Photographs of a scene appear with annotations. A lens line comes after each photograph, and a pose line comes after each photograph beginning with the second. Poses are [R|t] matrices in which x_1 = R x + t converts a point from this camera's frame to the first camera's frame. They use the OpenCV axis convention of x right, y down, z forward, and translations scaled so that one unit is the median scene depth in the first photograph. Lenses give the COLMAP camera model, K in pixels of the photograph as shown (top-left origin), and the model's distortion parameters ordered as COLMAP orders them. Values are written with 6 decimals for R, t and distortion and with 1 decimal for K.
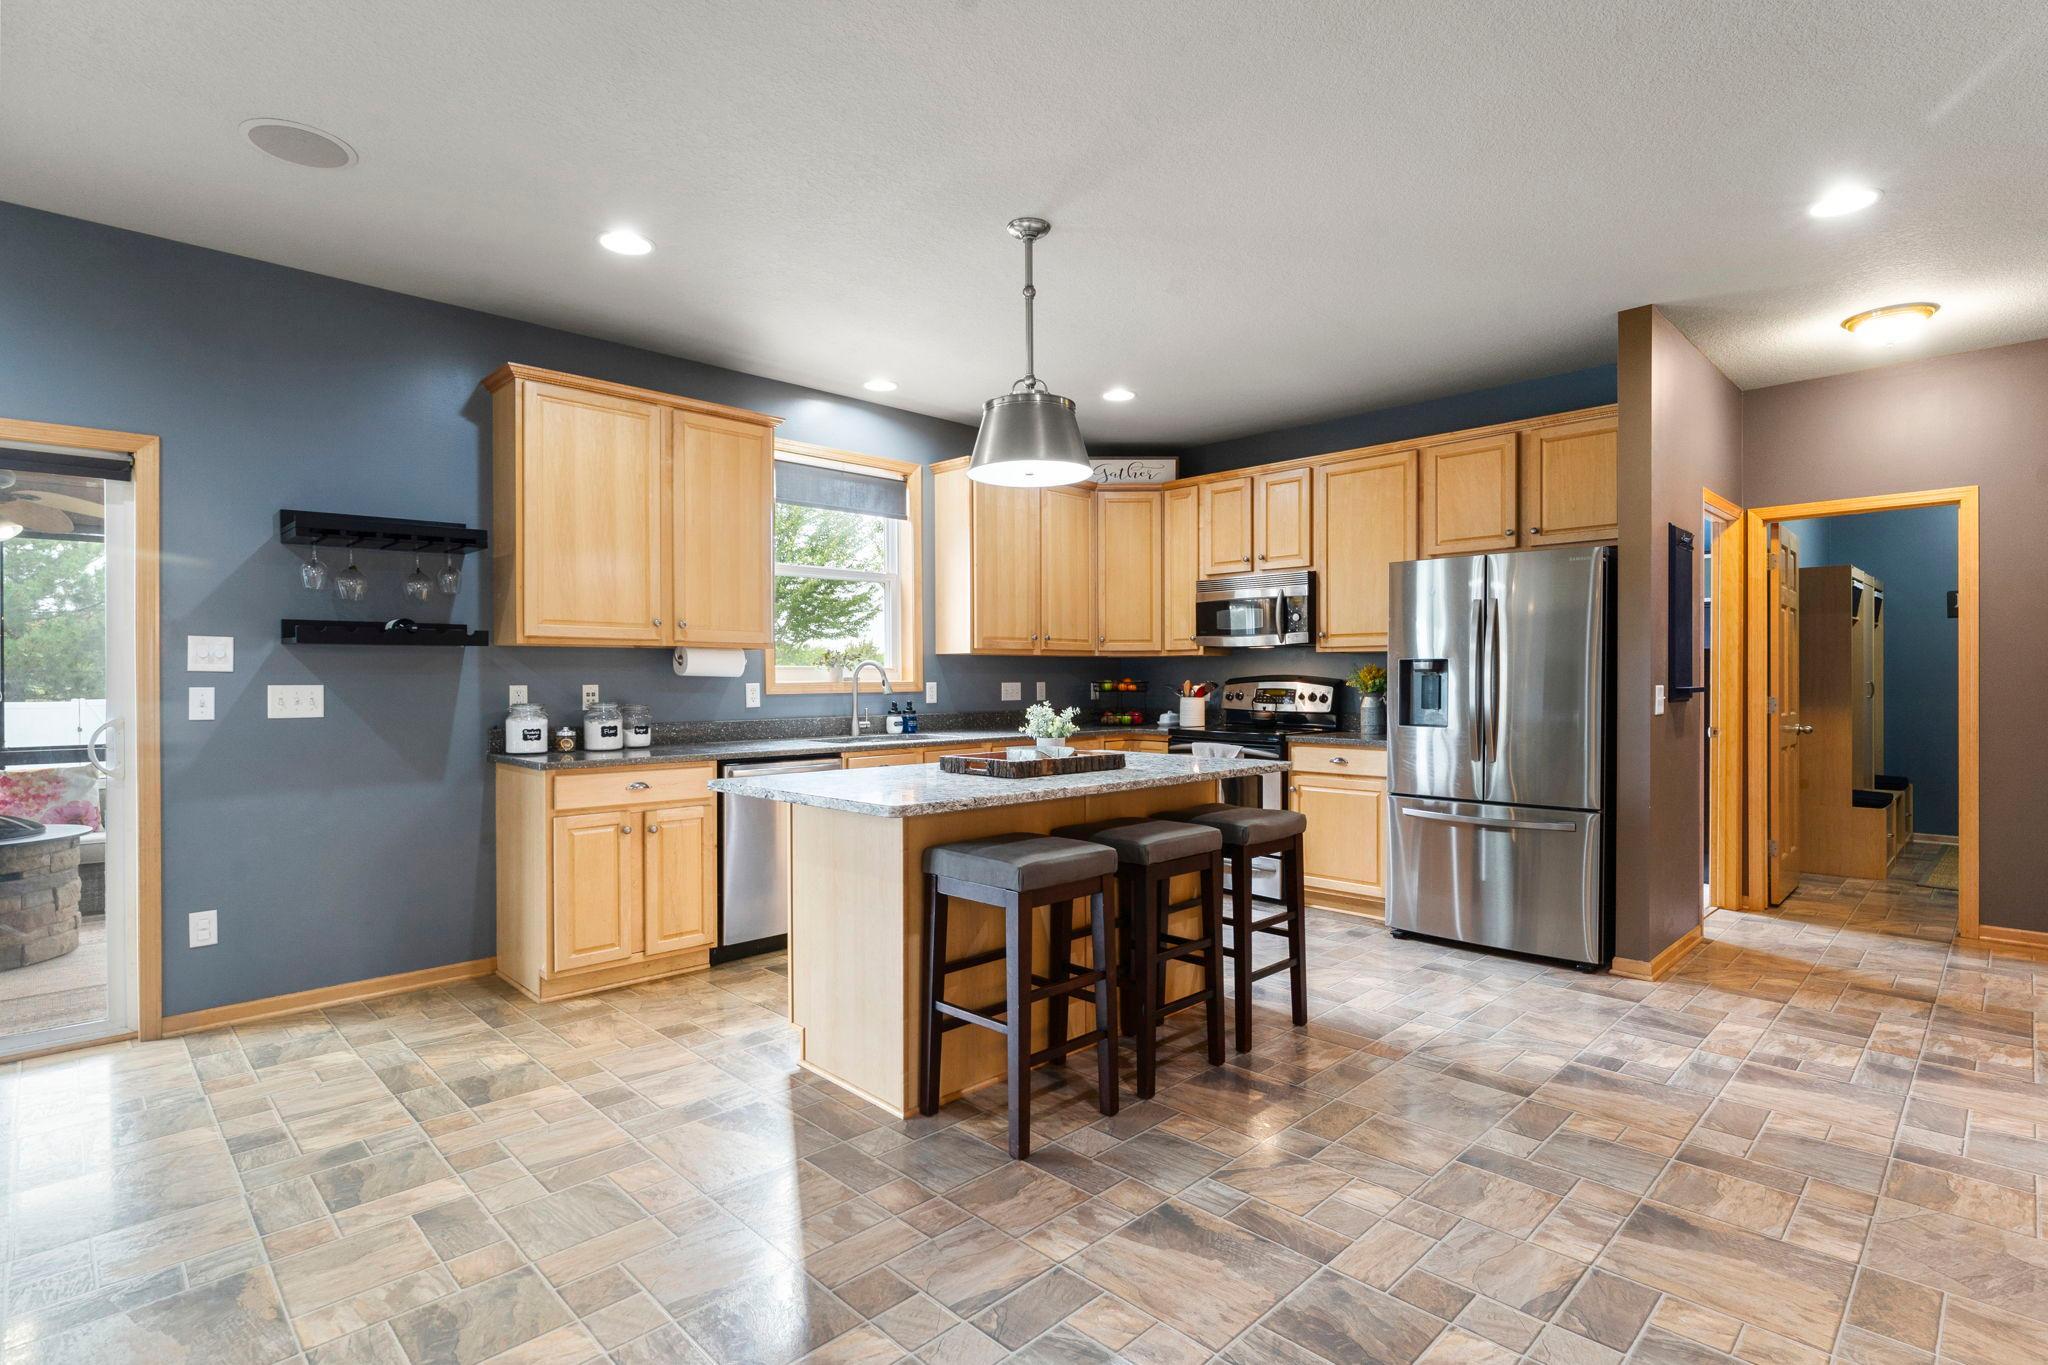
lens RADIAL K [[994.5, 0, 1024.0], [0, 994.5, 682.5], [0, 0, 1]] dist [0.000839, -0.000087]
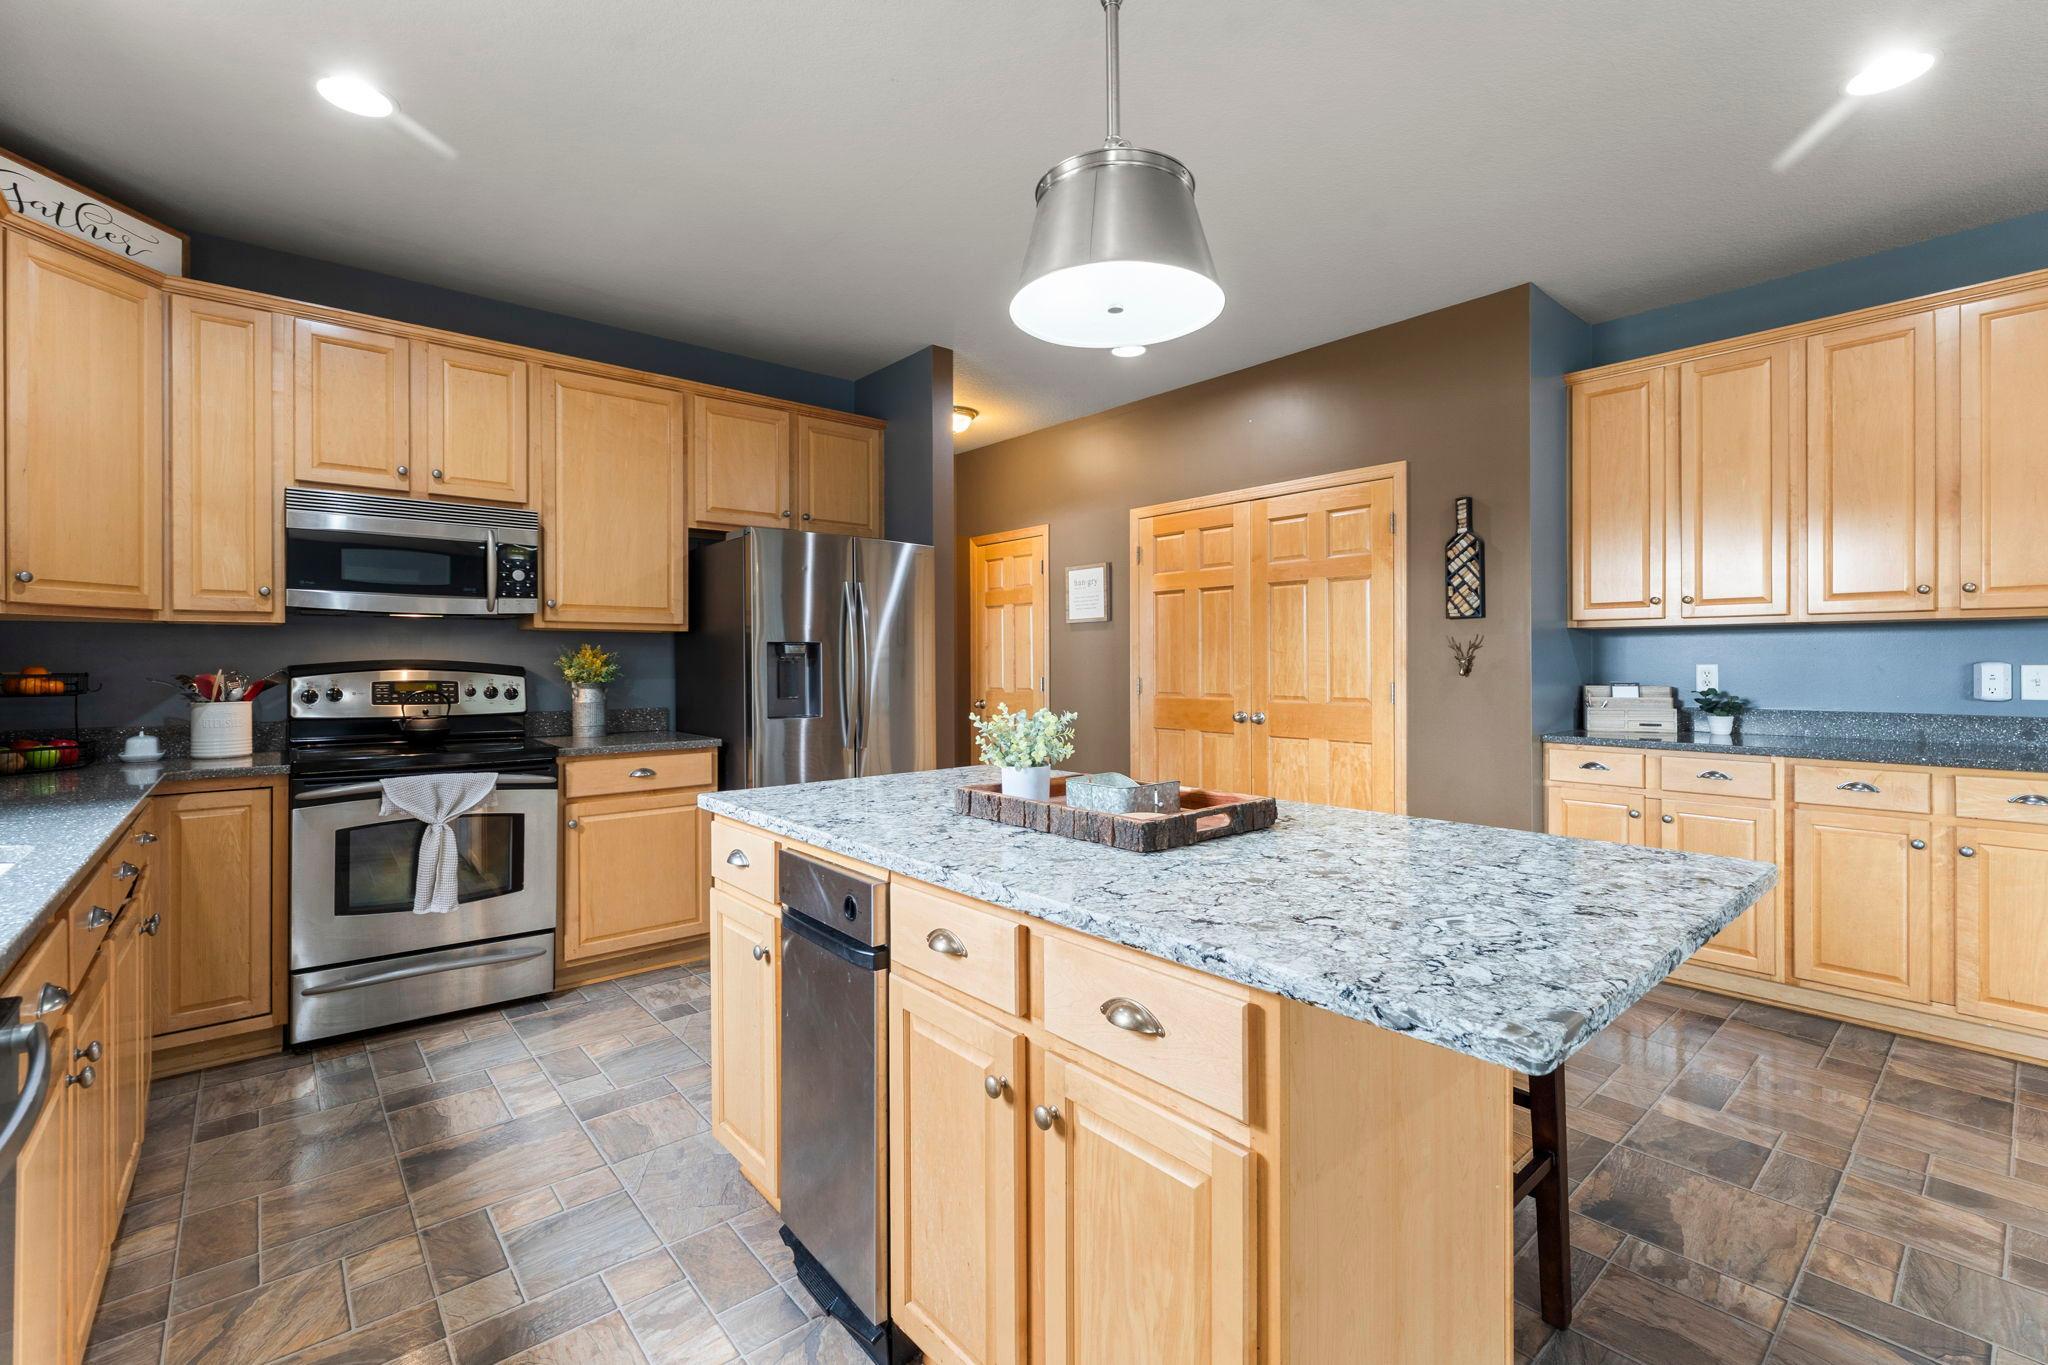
lens RADIAL K [[880.6, 0, 1015.8], [0, 880.6, 667.5], [0, 0, 1]] dist [-0.000627, -0.000110]
pose [[0.067809, -0.005815, 0.997681, -0.294174], [0.005332, 0.999971, 0.005466, -0.003646], [-0.997684, 0.004949, 0.067838, 0.592050]]
